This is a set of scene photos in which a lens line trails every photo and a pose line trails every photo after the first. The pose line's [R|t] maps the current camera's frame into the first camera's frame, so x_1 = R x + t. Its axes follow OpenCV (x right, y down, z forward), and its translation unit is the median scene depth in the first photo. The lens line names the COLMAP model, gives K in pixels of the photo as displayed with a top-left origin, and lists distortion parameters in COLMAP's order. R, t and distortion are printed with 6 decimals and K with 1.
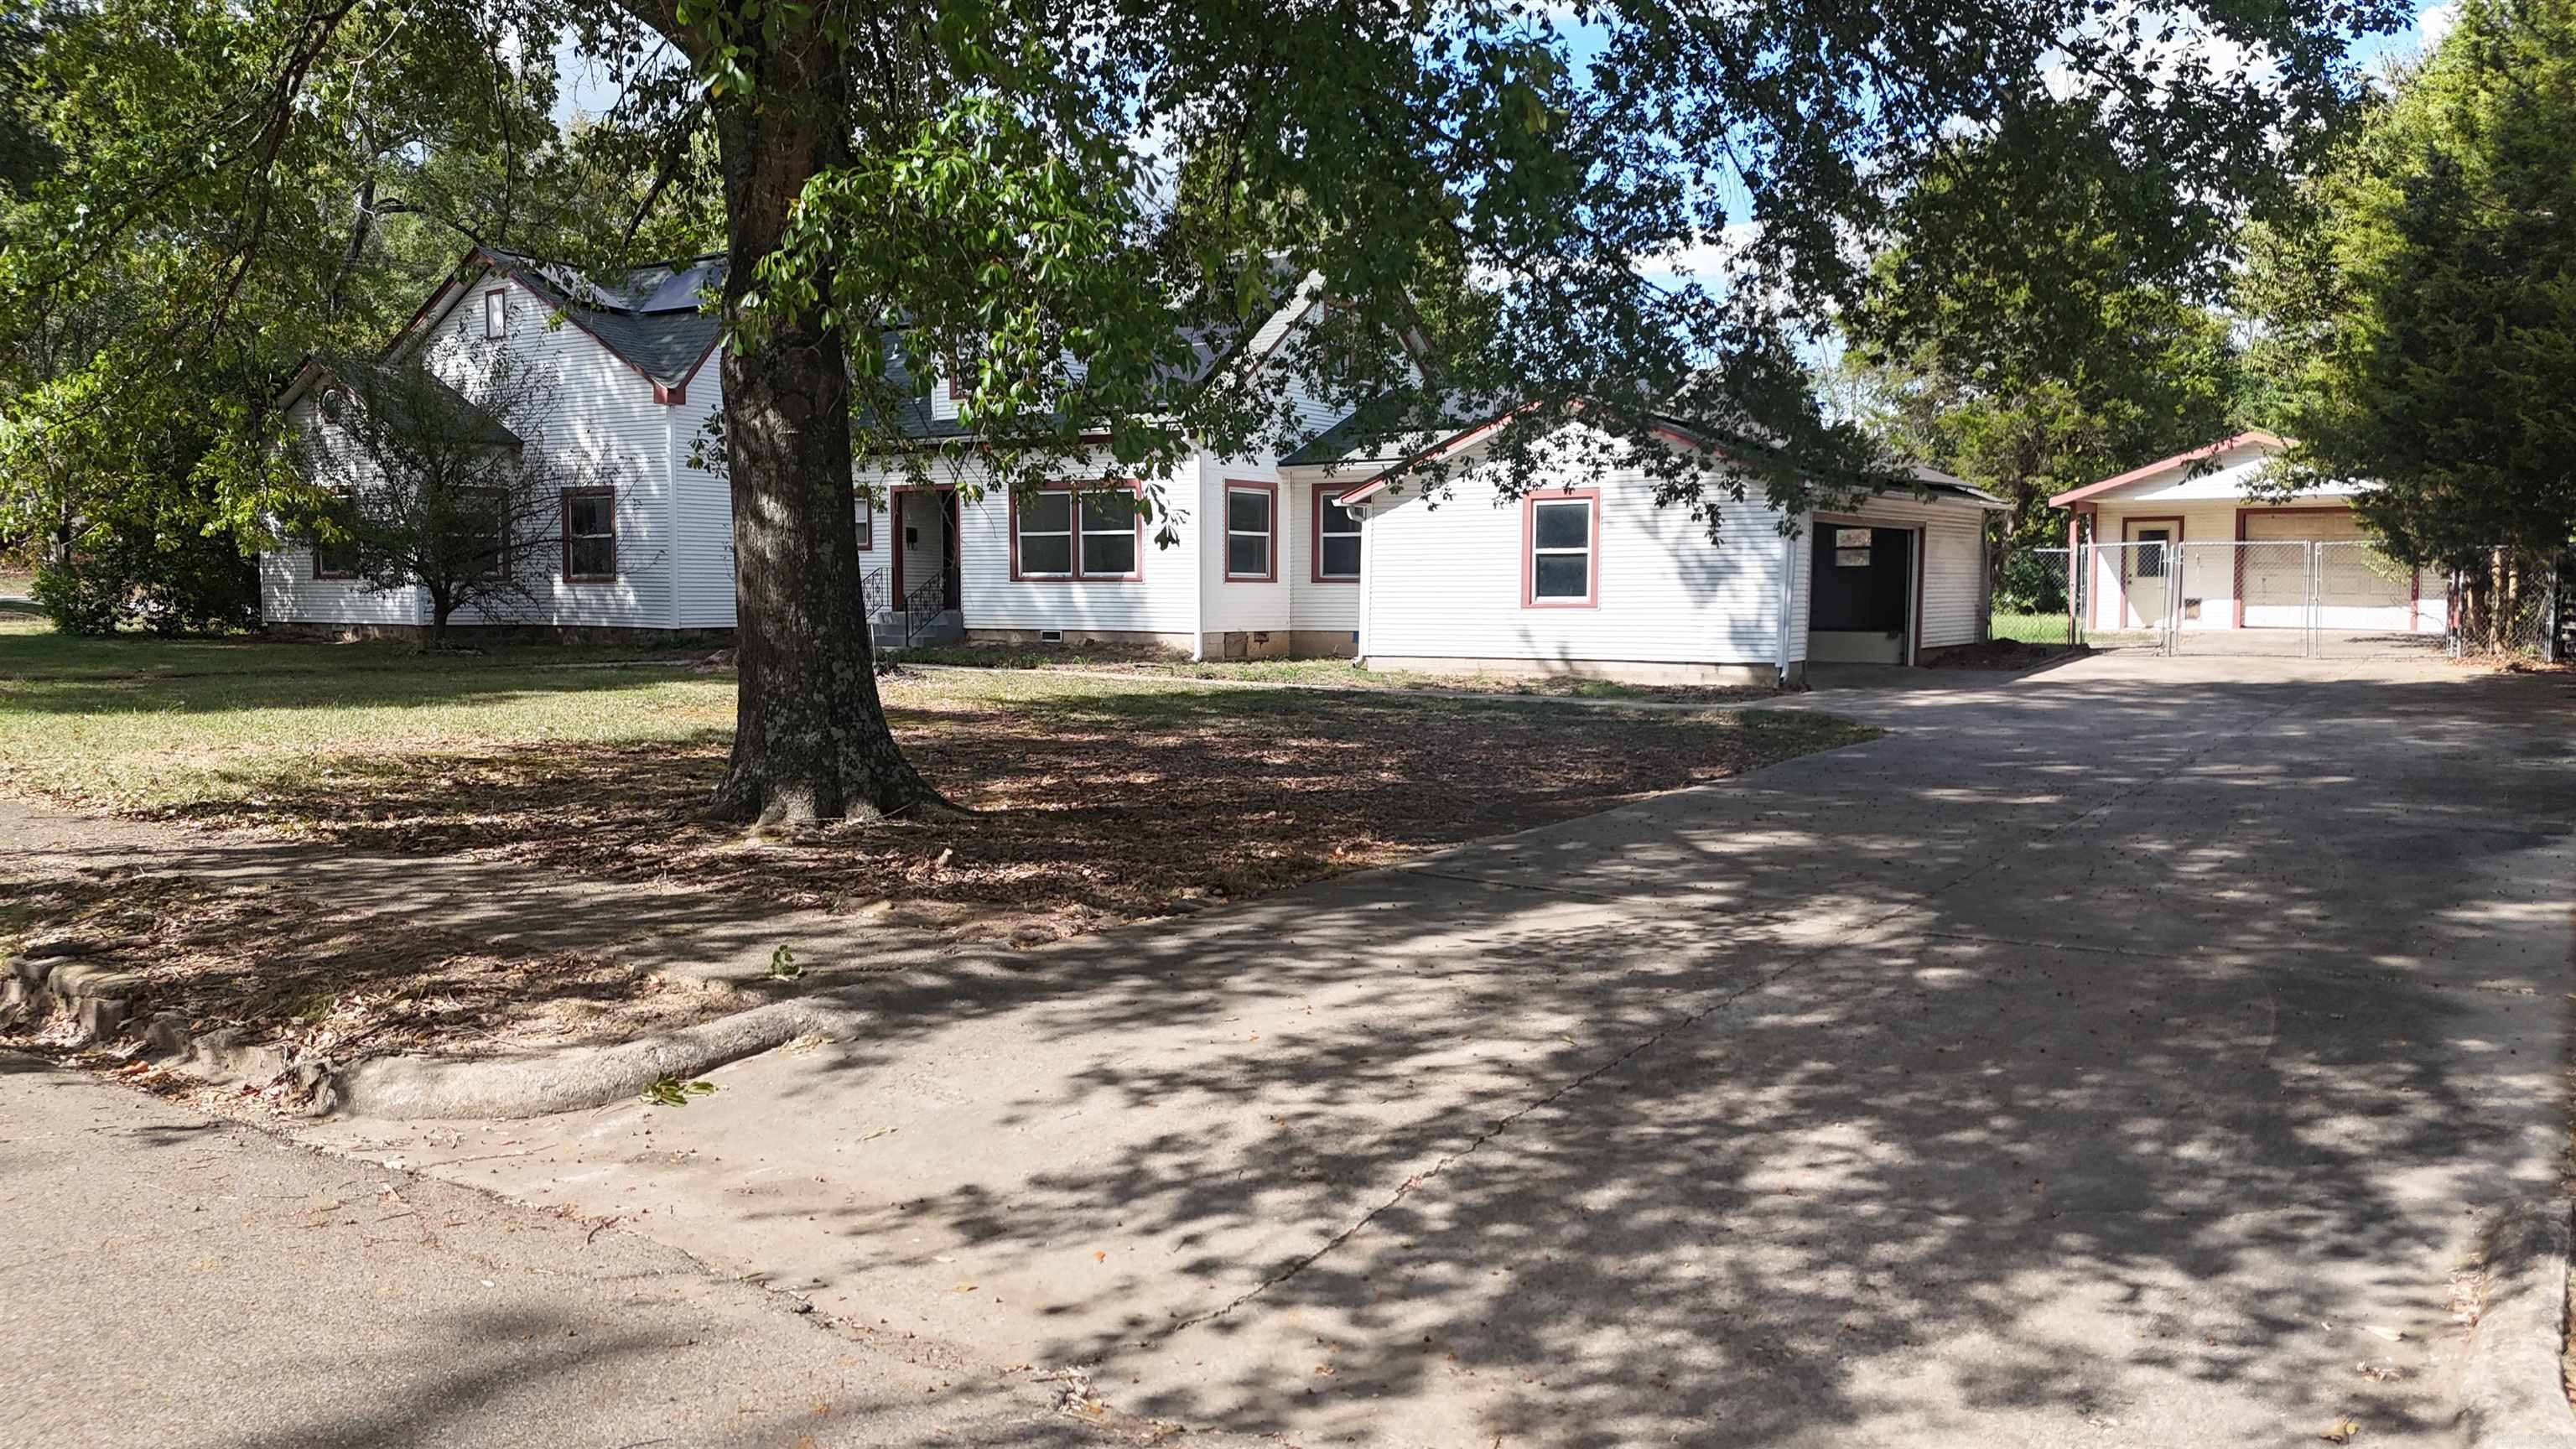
lens RADIAL K [[1877.8, 0, 1288.0], [0, 1877.8, 724.5], [0, 0, 1]] dist [0.114631, -0.167365]
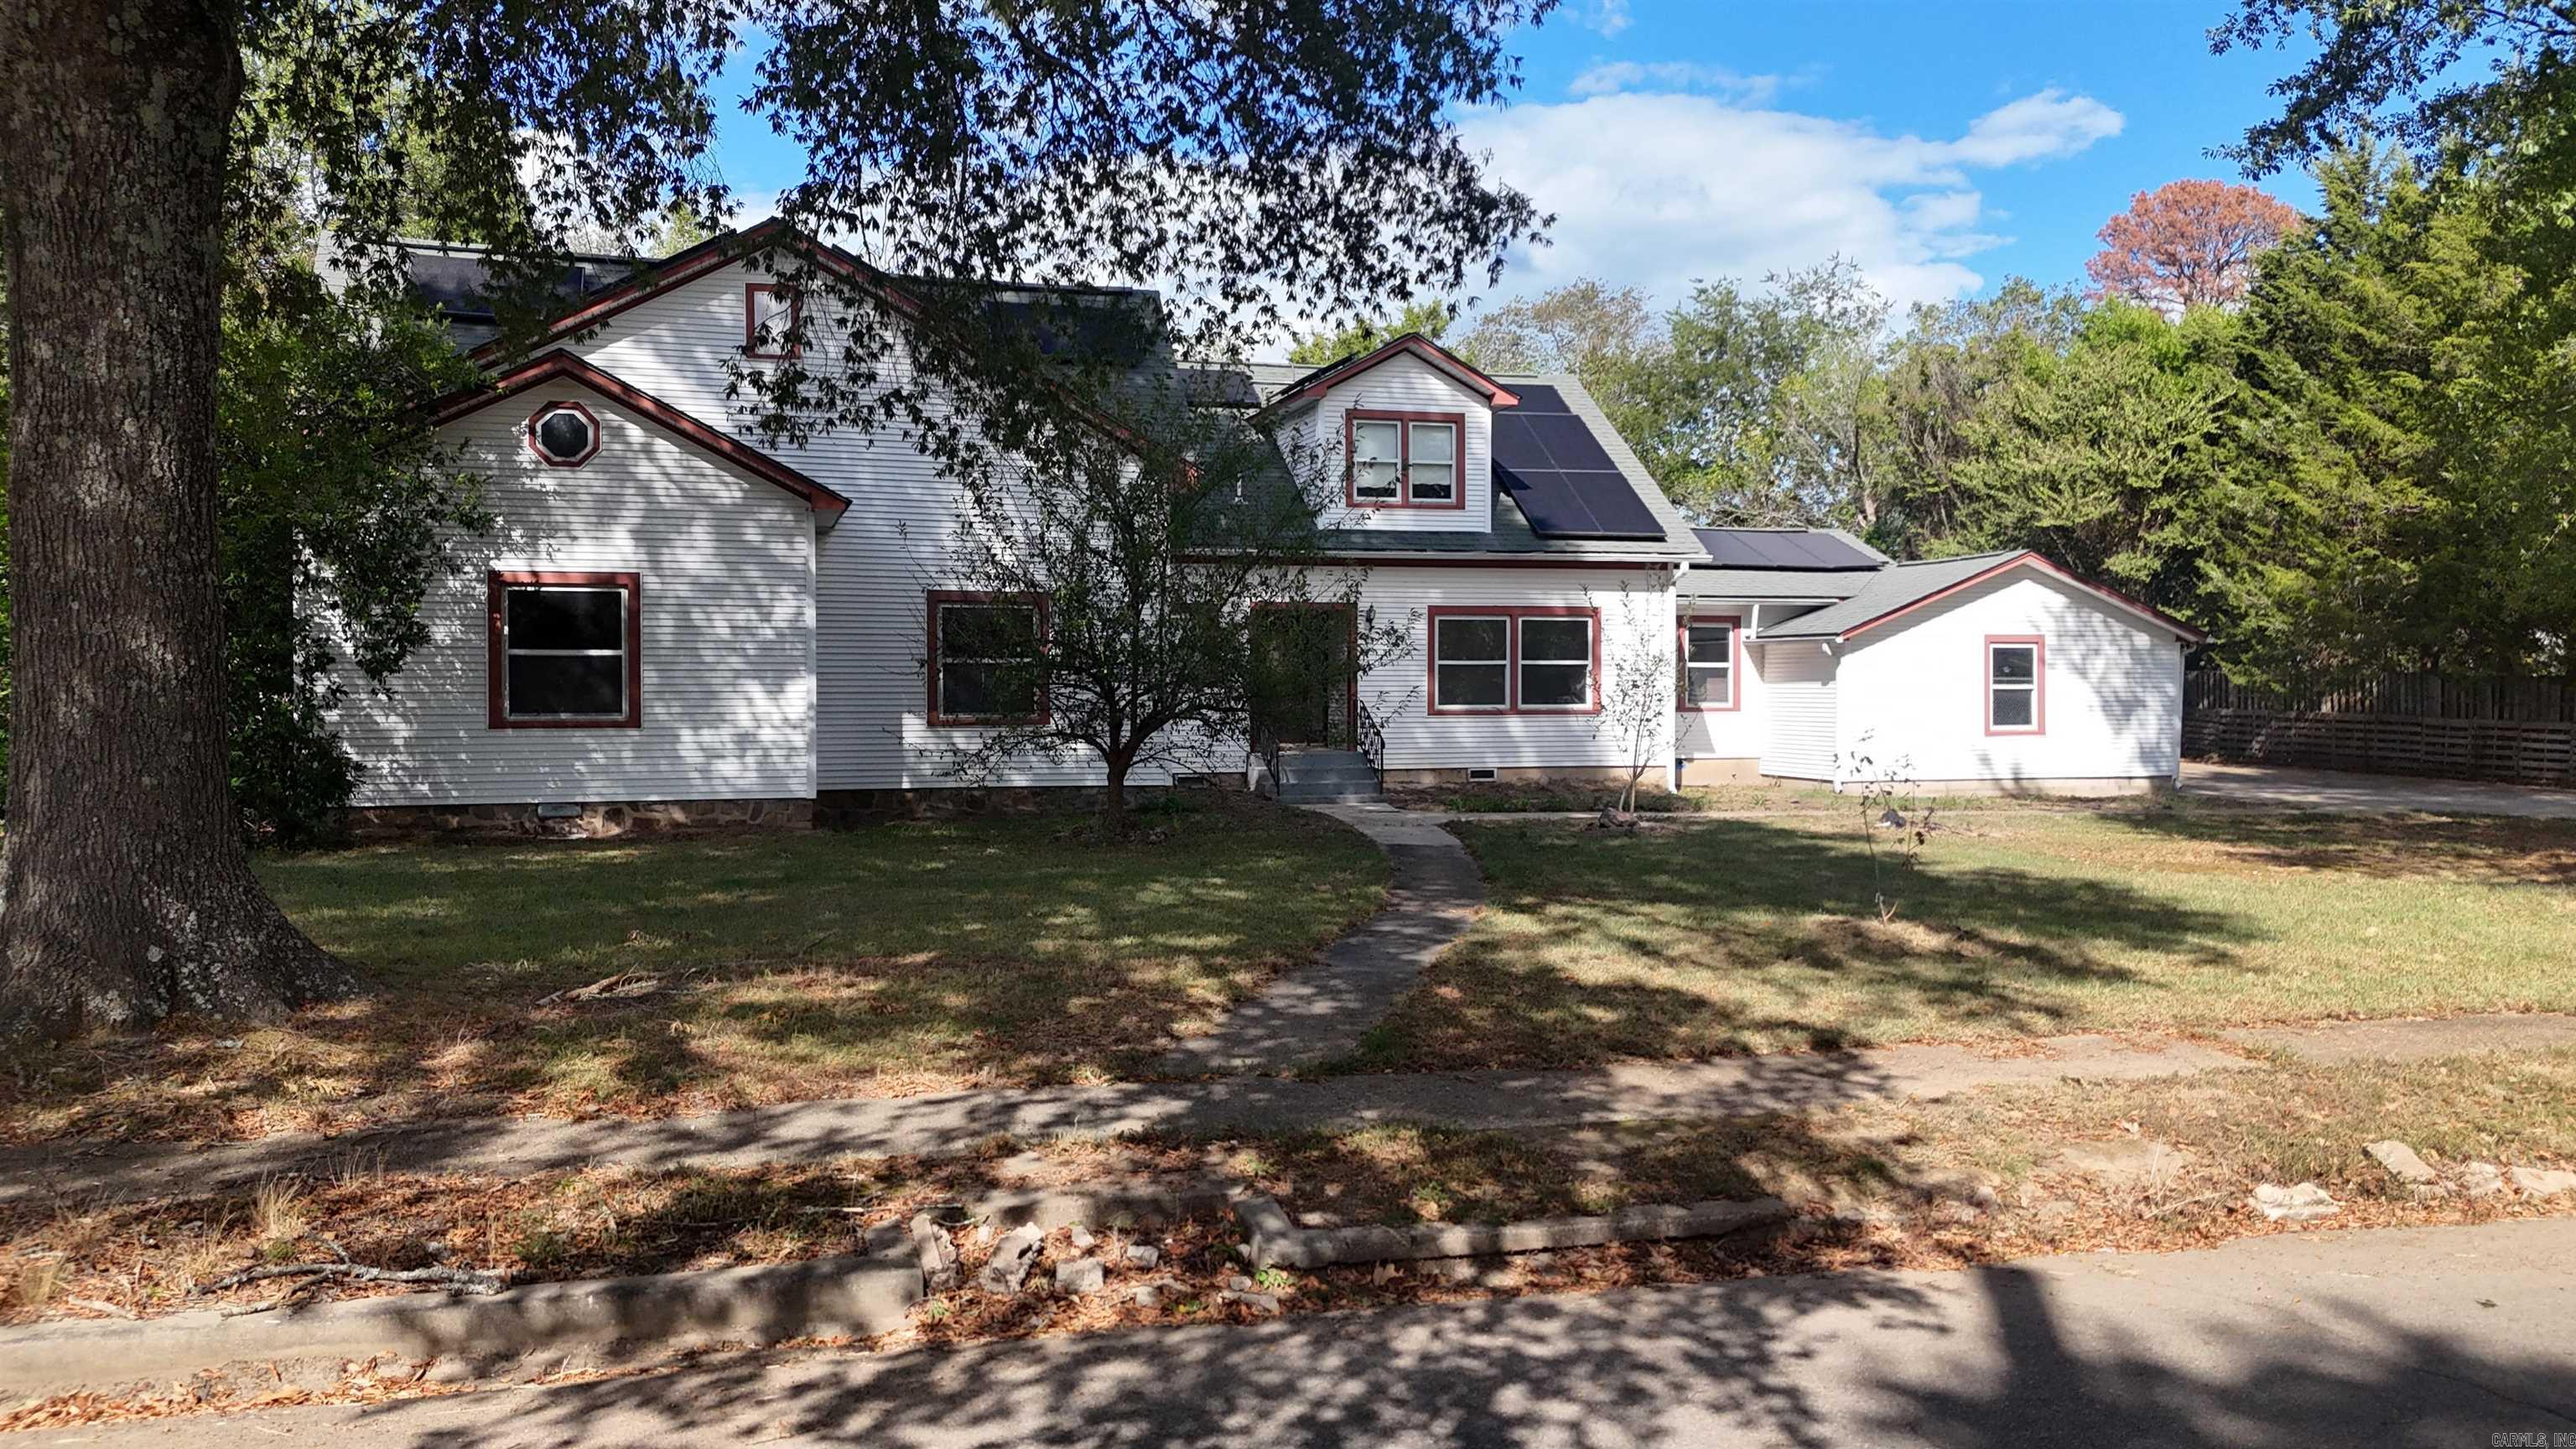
lens RADIAL K [[1877.8, 0, 1288.0], [0, 1877.8, 724.5], [0, 0, 1]] dist [0.114631, -0.167365]
pose [[0.631931, -0.017967, 0.774816, -3.474428], [0.056650, 0.998128, -0.023057, -0.219296], [-0.772951, 0.058464, 0.631766, 1.975394]]
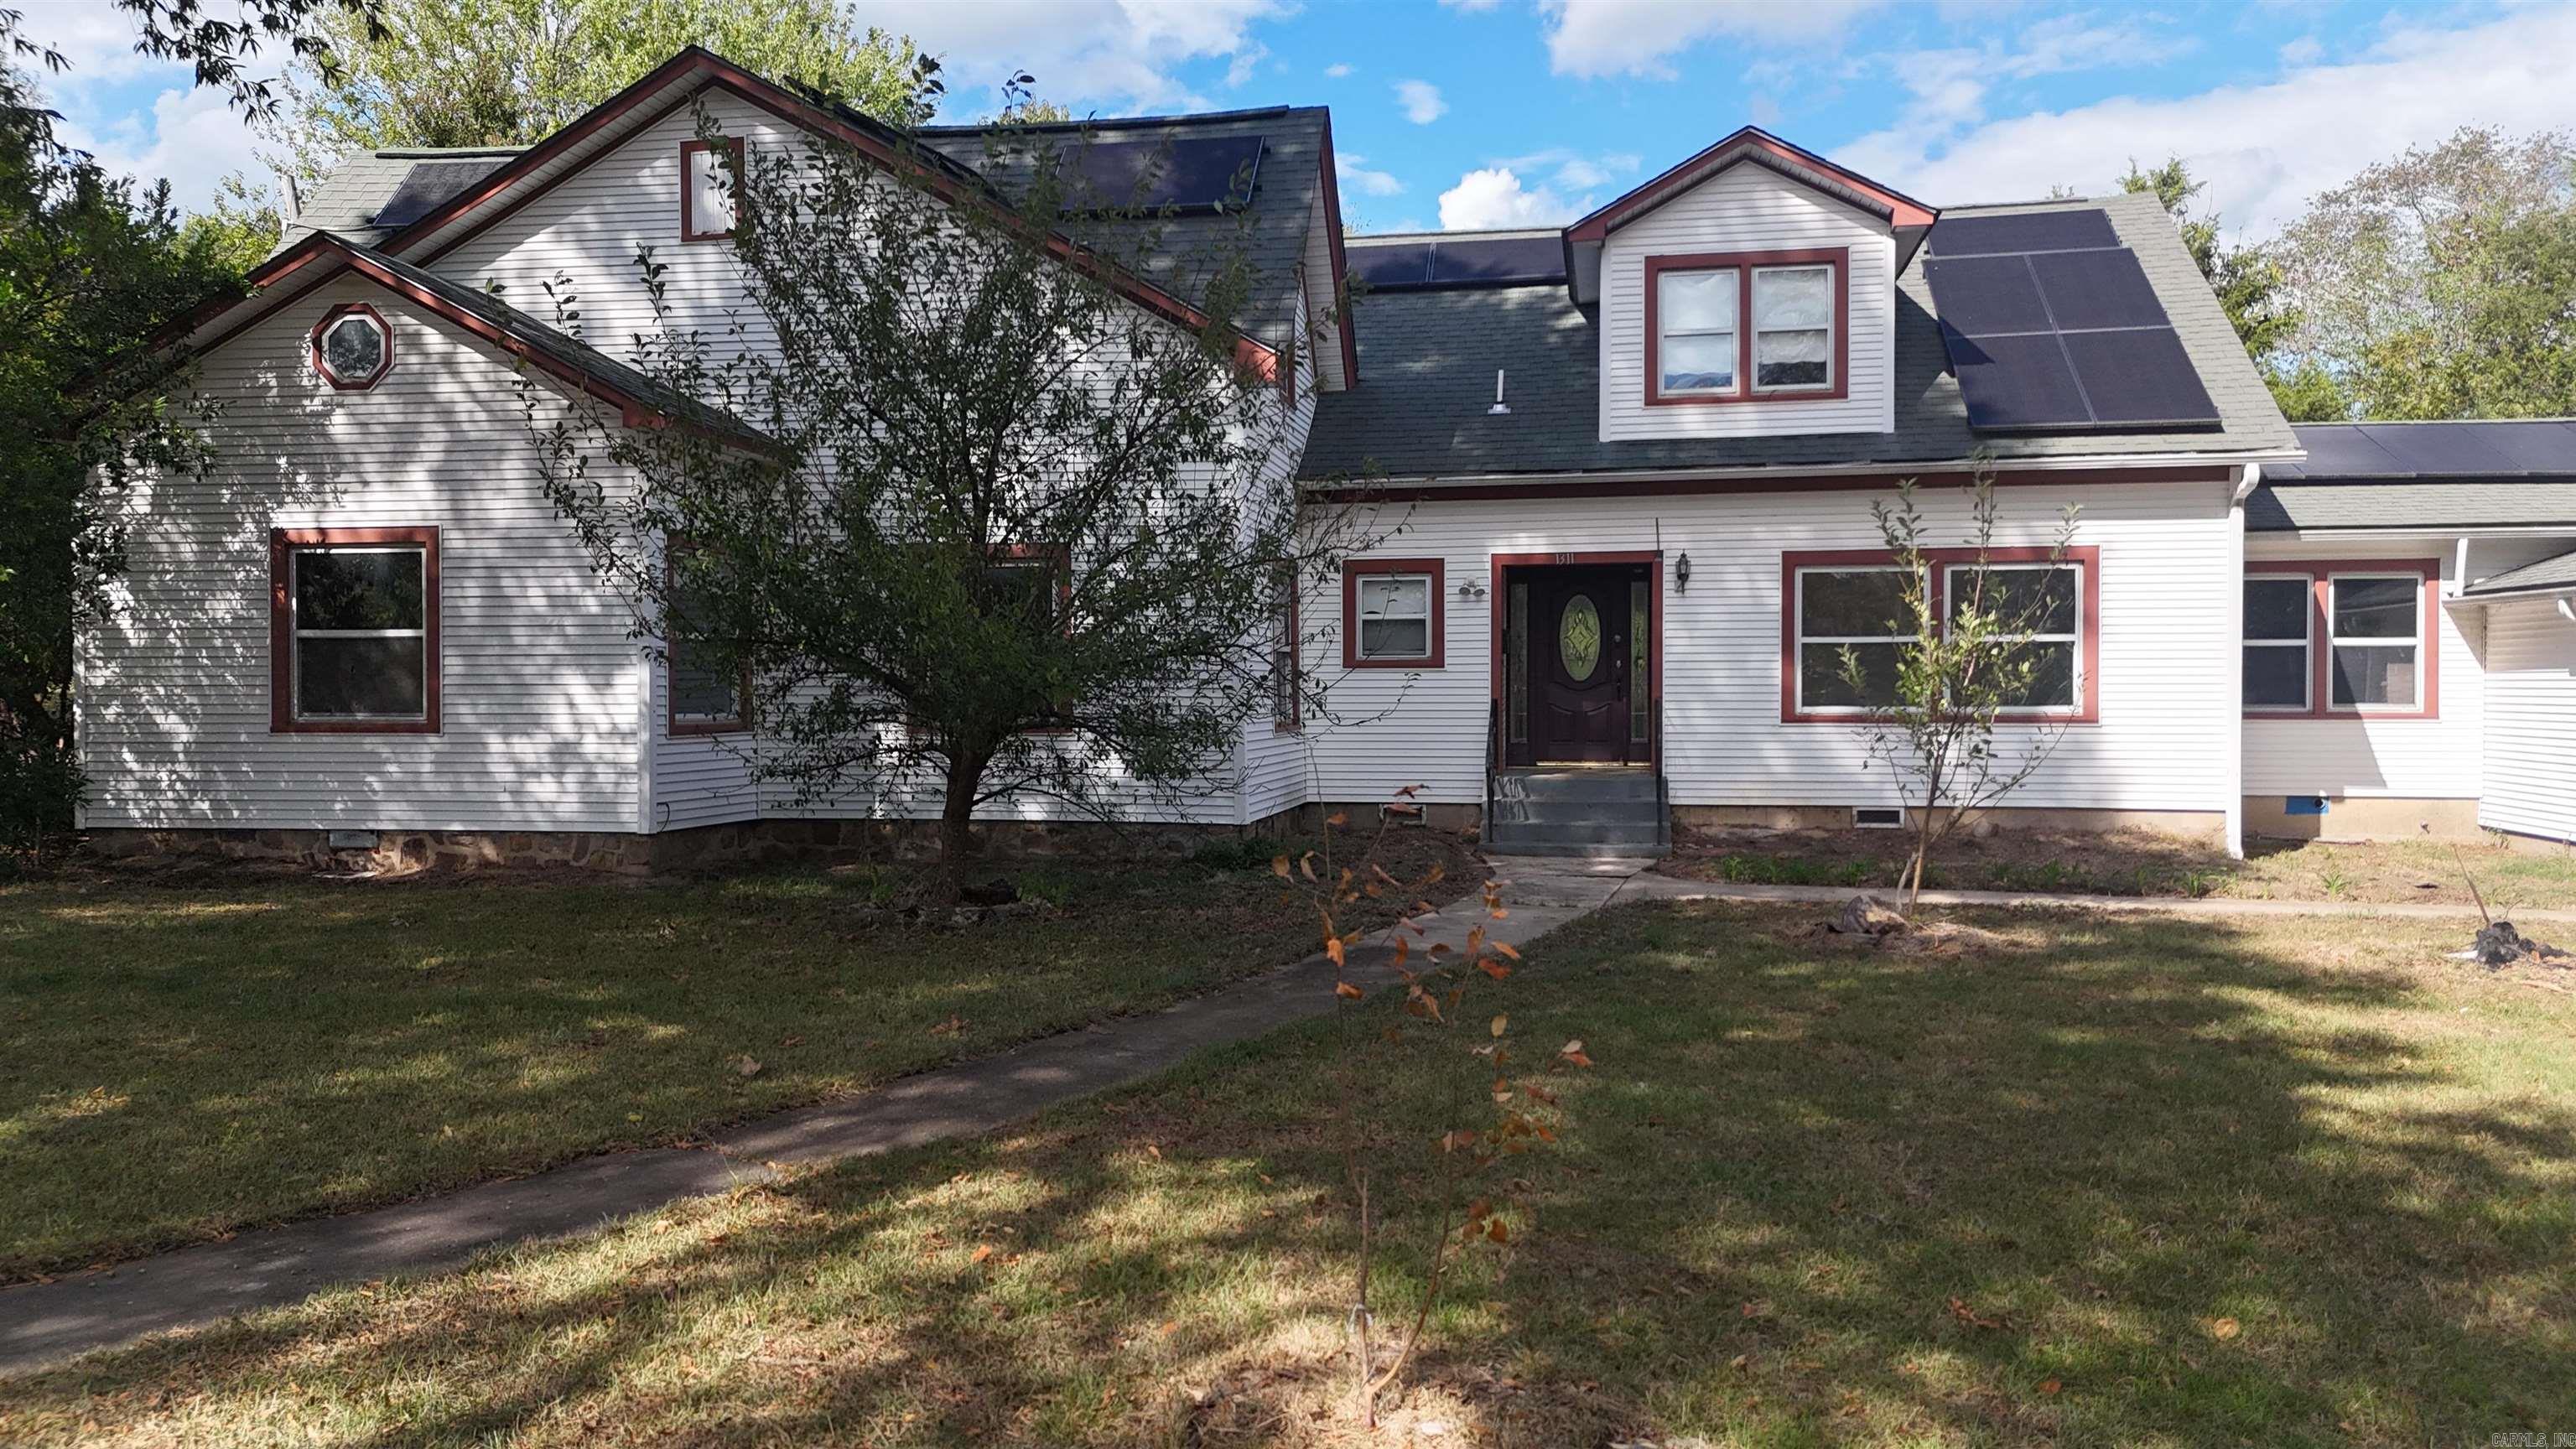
lens RADIAL K [[1877.8, 0, 1288.0], [0, 1877.8, 724.5], [0, 0, 1]] dist [0.114631, -0.167365]
pose [[0.911926, -0.011929, 0.410181, -2.064036], [0.032191, 0.998577, -0.042527, -0.222090], [-0.409090, 0.051986, 0.911012, 2.156845]]
